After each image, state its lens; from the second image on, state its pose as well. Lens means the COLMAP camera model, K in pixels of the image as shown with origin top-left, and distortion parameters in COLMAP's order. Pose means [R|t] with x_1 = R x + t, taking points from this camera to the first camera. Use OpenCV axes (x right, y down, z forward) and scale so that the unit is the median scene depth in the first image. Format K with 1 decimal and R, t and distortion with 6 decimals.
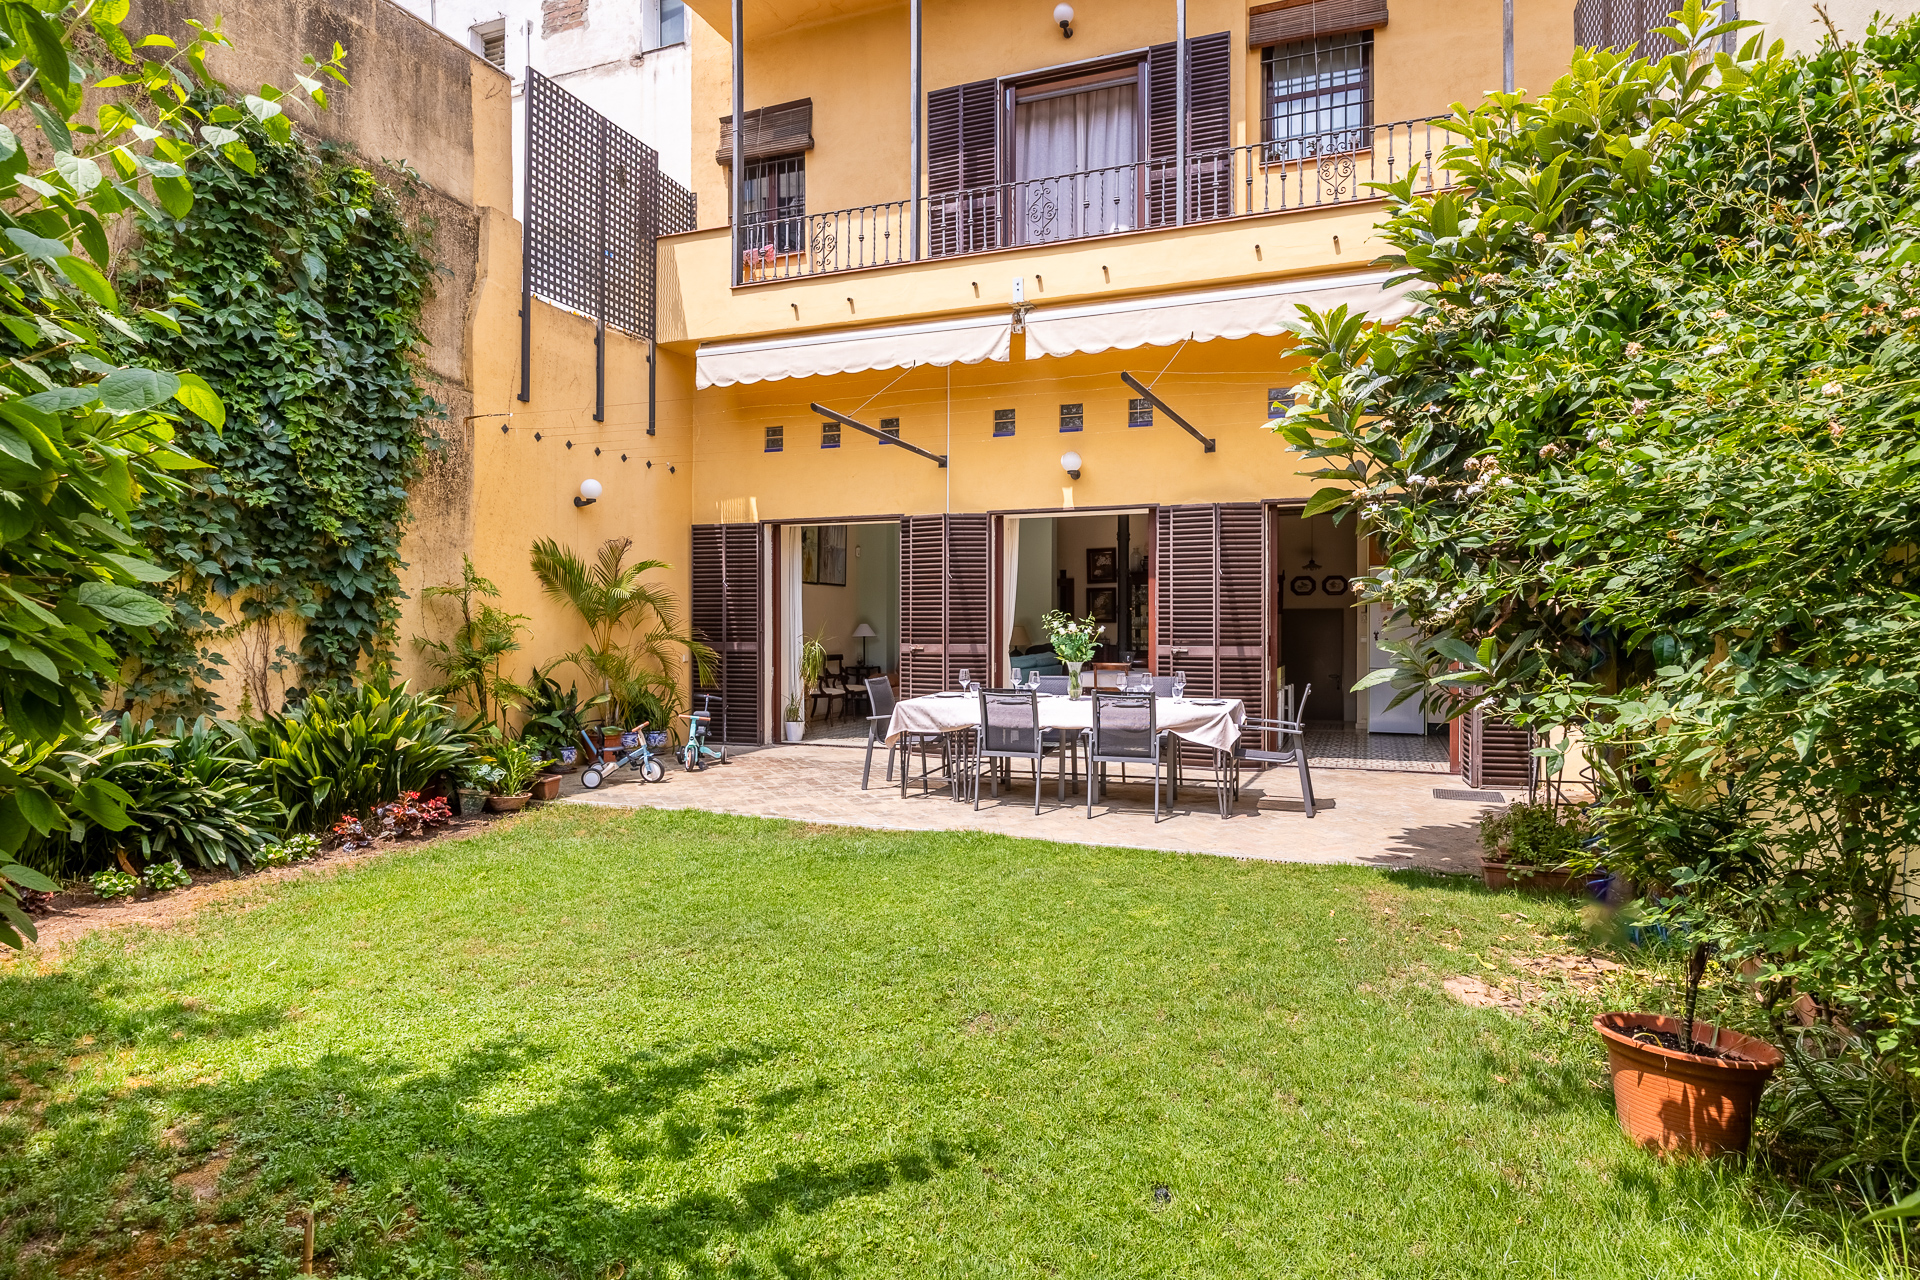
lens RADIAL K [[1120.3, 0, 1040.8], [0, 1120.3, 628.0], [0, 0, 1]] dist [0.001854, -0.006749]
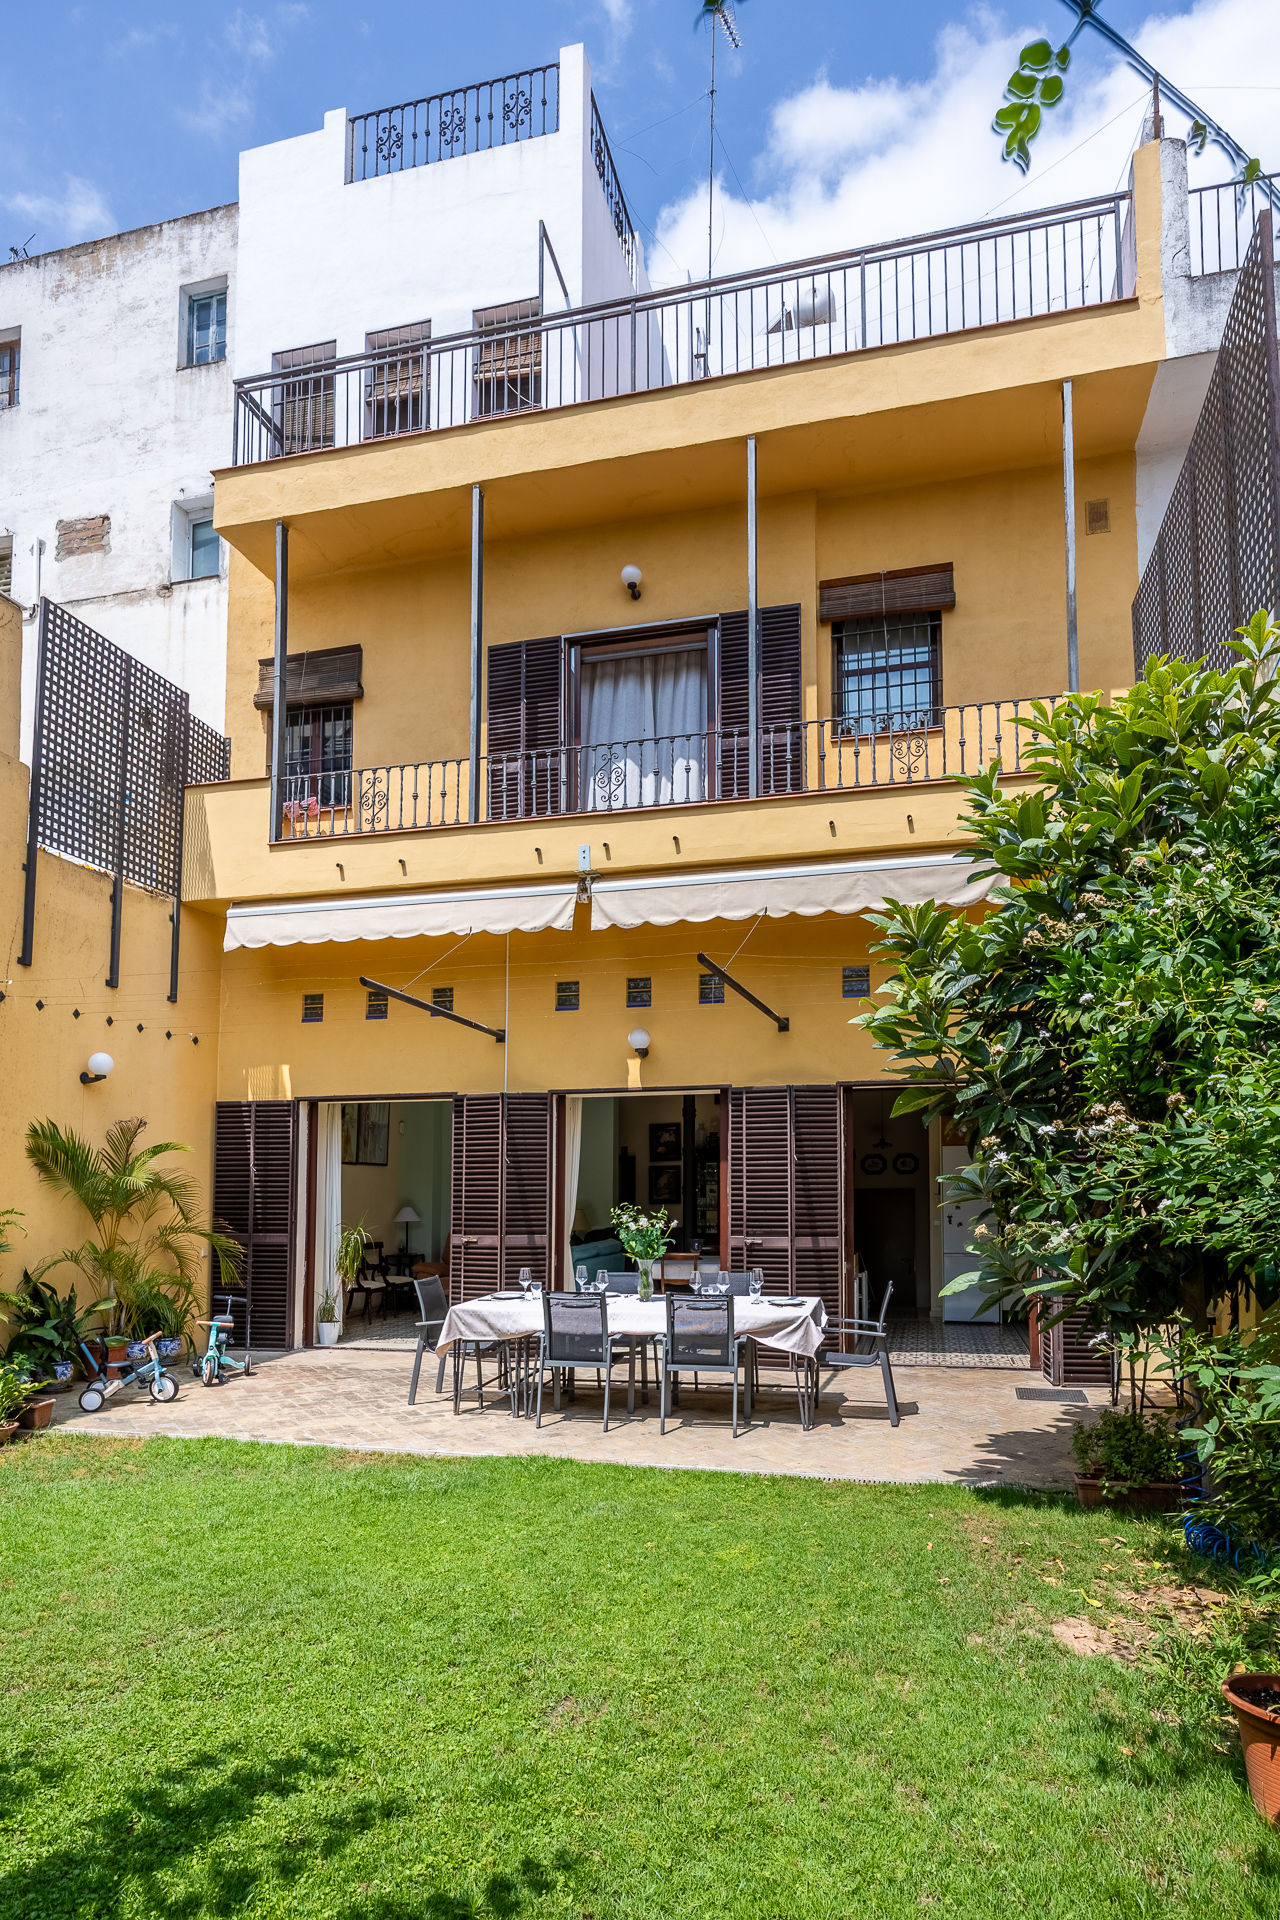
lens RADIAL K [[1120.3, 0, 633.9], [0, 1120.3, 968.3], [0, 0, 1]] dist [0.001854, -0.006749]
pose [[0.991950, 0.011133, 0.126140, -0.098888], [-0.002921, 0.997874, -0.065101, -0.149826], [-0.126596, 0.064209, 0.989874, 0.064121]]
